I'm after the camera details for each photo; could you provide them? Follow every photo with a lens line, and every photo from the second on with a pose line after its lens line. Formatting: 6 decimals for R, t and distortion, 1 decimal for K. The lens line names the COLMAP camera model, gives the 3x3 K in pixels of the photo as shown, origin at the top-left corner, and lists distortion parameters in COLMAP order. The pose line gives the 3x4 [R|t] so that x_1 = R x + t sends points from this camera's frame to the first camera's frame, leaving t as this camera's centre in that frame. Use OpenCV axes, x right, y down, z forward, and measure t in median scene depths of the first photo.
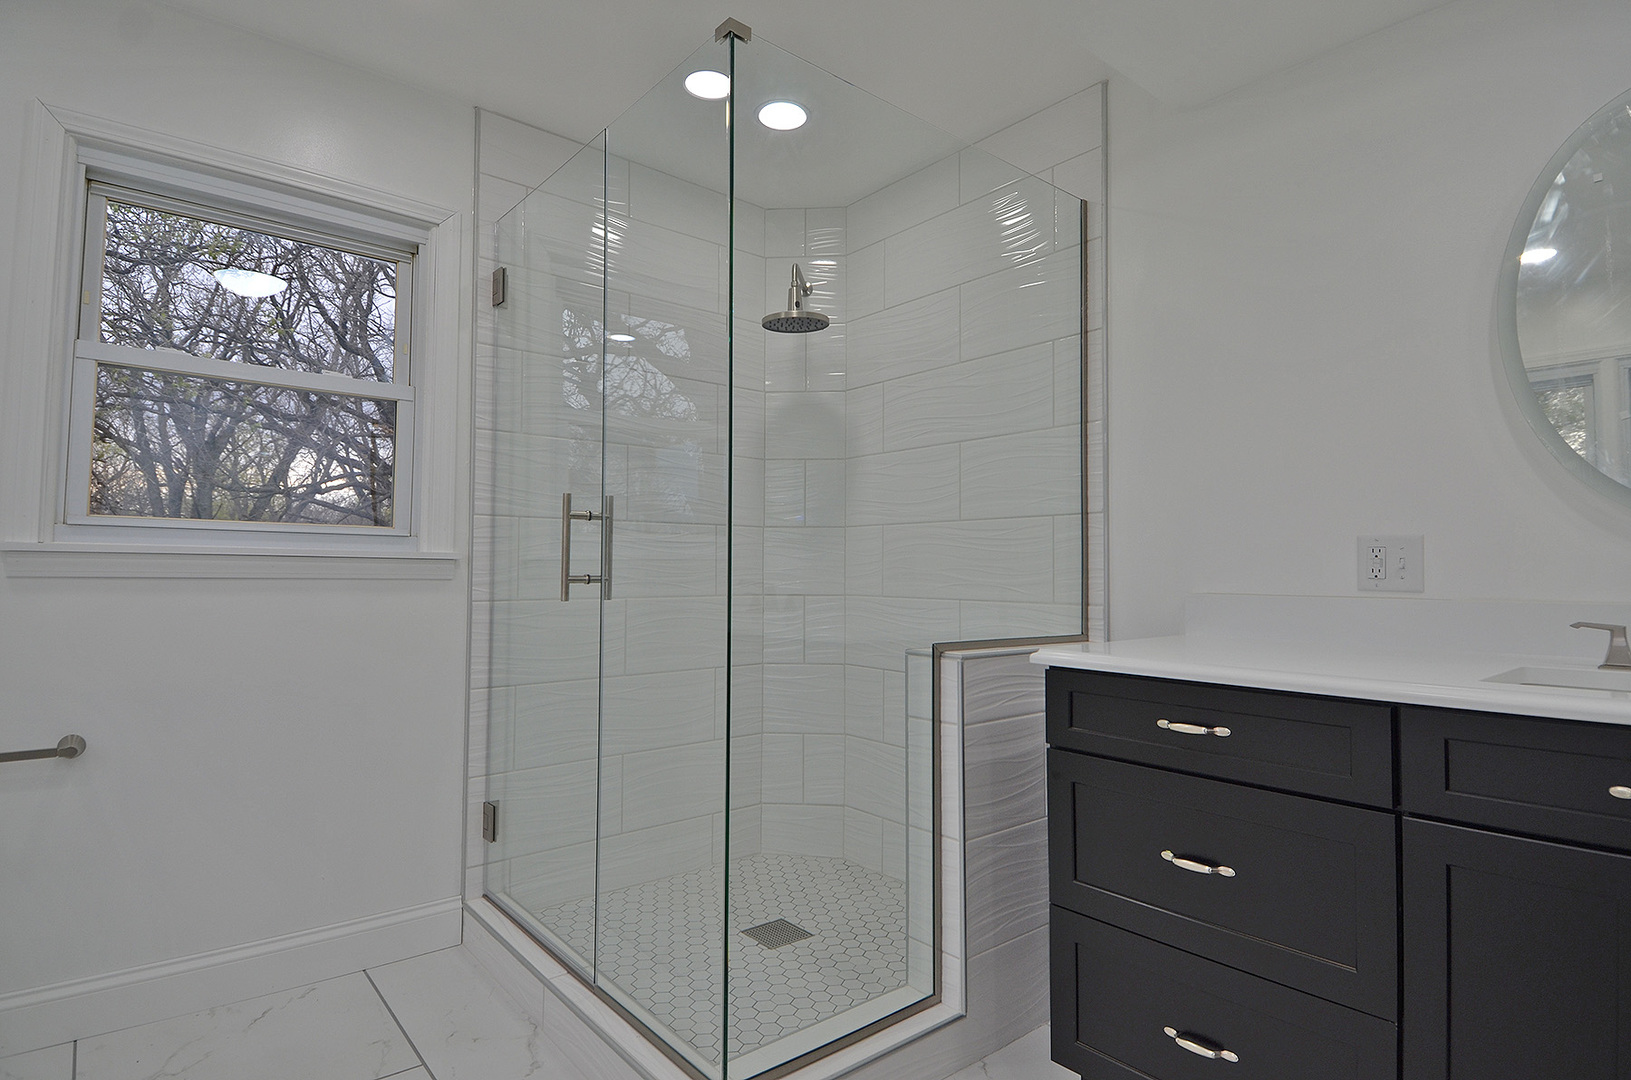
lens RADIAL K [[851.7, 0, 821.8], [0, 851.7, 535.6], [0, 0, 1]] dist [0.050239, -0.054567]
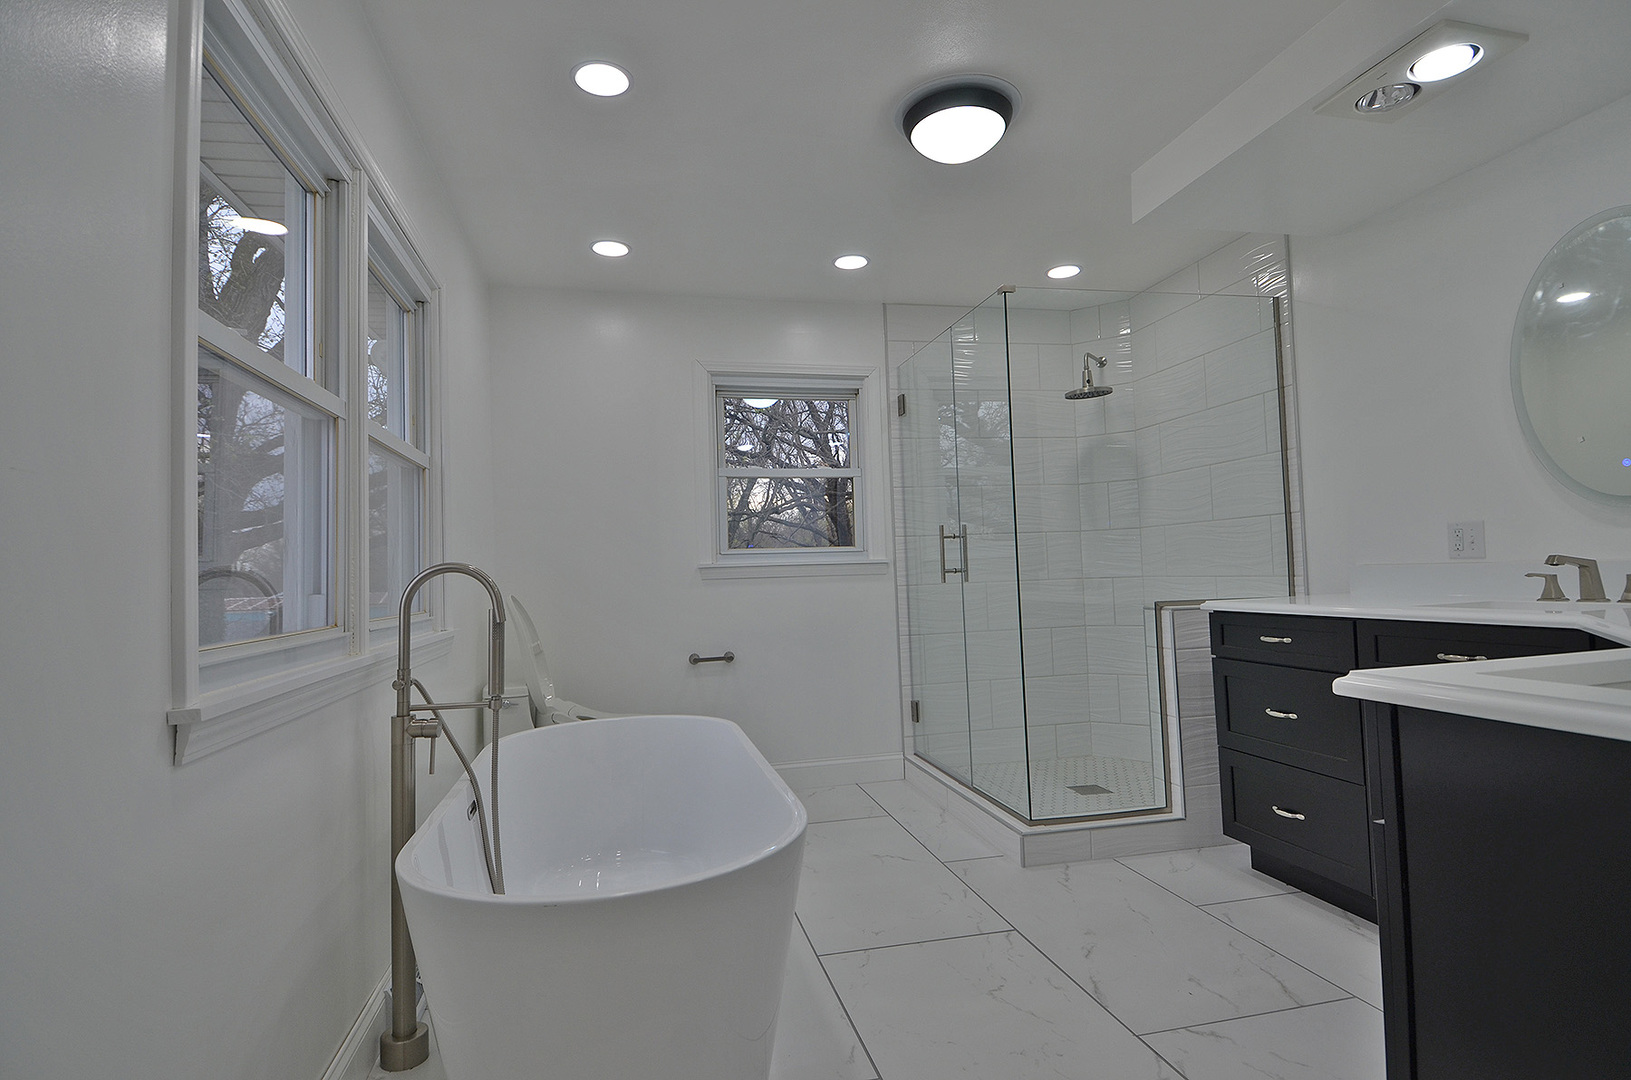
lens RADIAL K [[851.7, 0, 821.8], [0, 851.7, 535.6], [0, 0, 1]] dist [0.050239, -0.054567]
pose [[0.891681, -0.056210, -0.449162, 0.252642], [0.058891, 0.998232, -0.008013, -0.022587], [0.448818, -0.019307, 0.893415, -0.648363]]
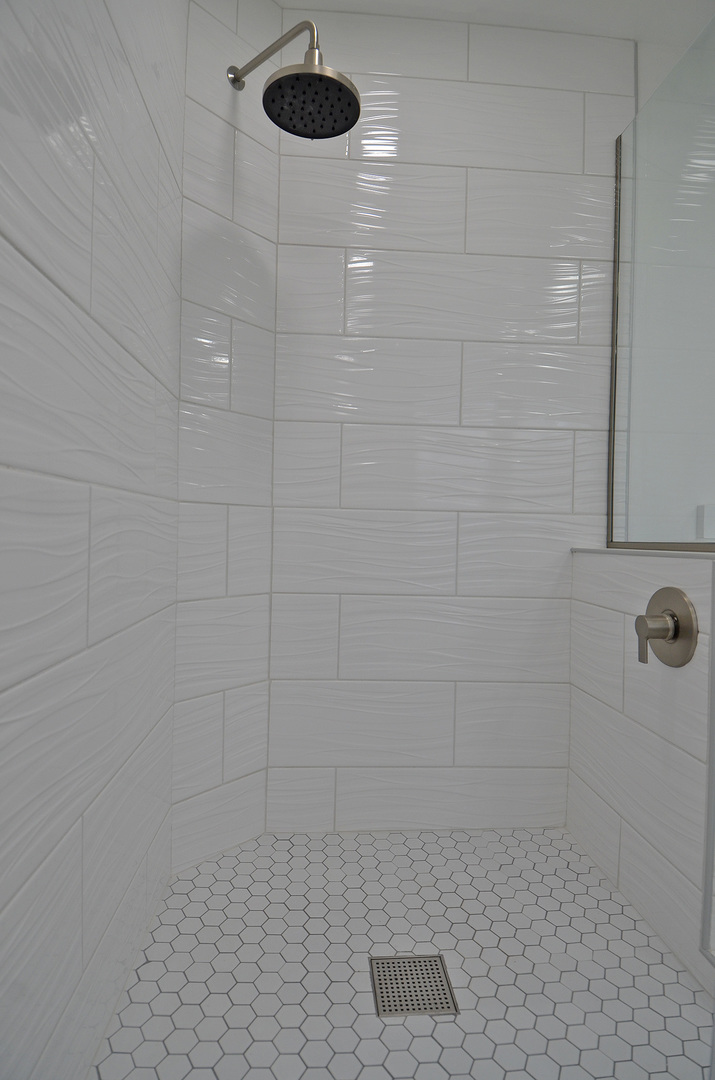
lens RADIAL K [[564.0, 0, 357.5], [0, 564.0, 540.0], [0, 0, 1]] dist [0.050239, -0.054567]
pose [[0.595695, -0.012552, 0.803112, -0.455699], [-0.046394, 0.997671, 0.050005, 0.089127], [-0.801869, -0.067048, 0.593726, 0.813134]]
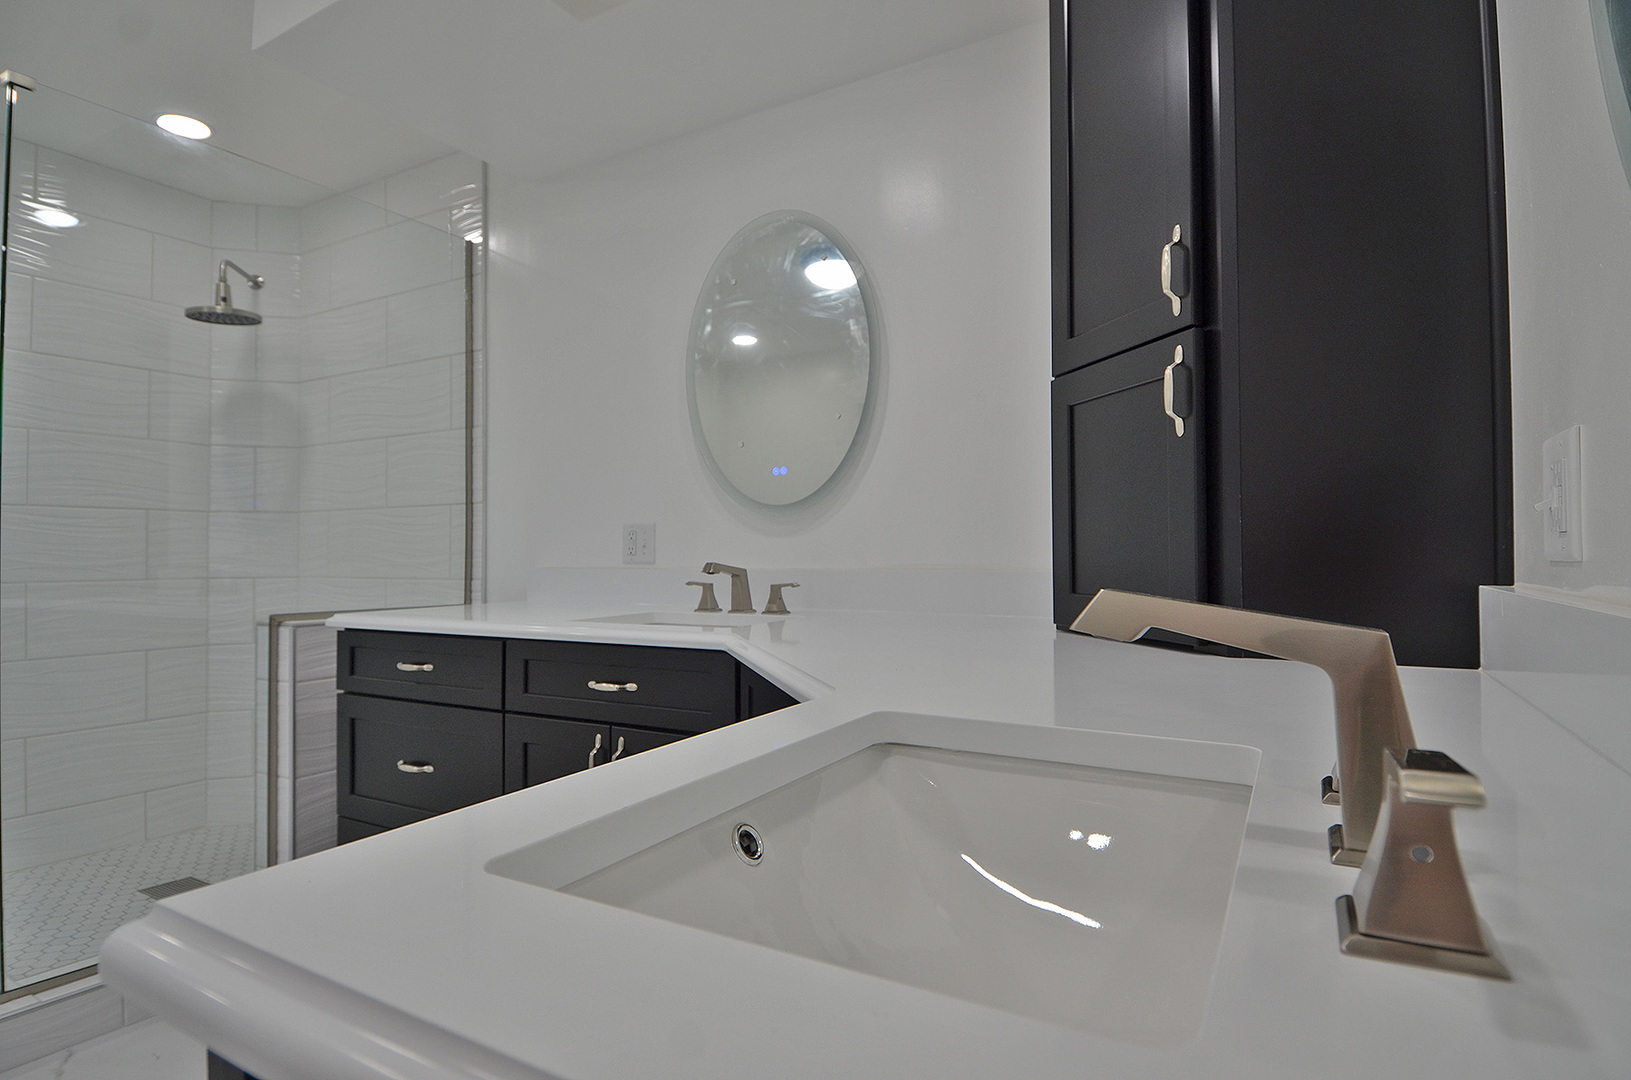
lens RADIAL K [[851.7, 0, 821.8], [0, 851.7, 535.6], [0, 0, 1]] dist [0.050239, -0.054567]
pose [[0.939096, -0.002943, 0.343642, 0.353626], [-0.004028, 0.999800, 0.019571, -0.006440], [-0.343631, -0.019763, 0.938897, -0.296620]]
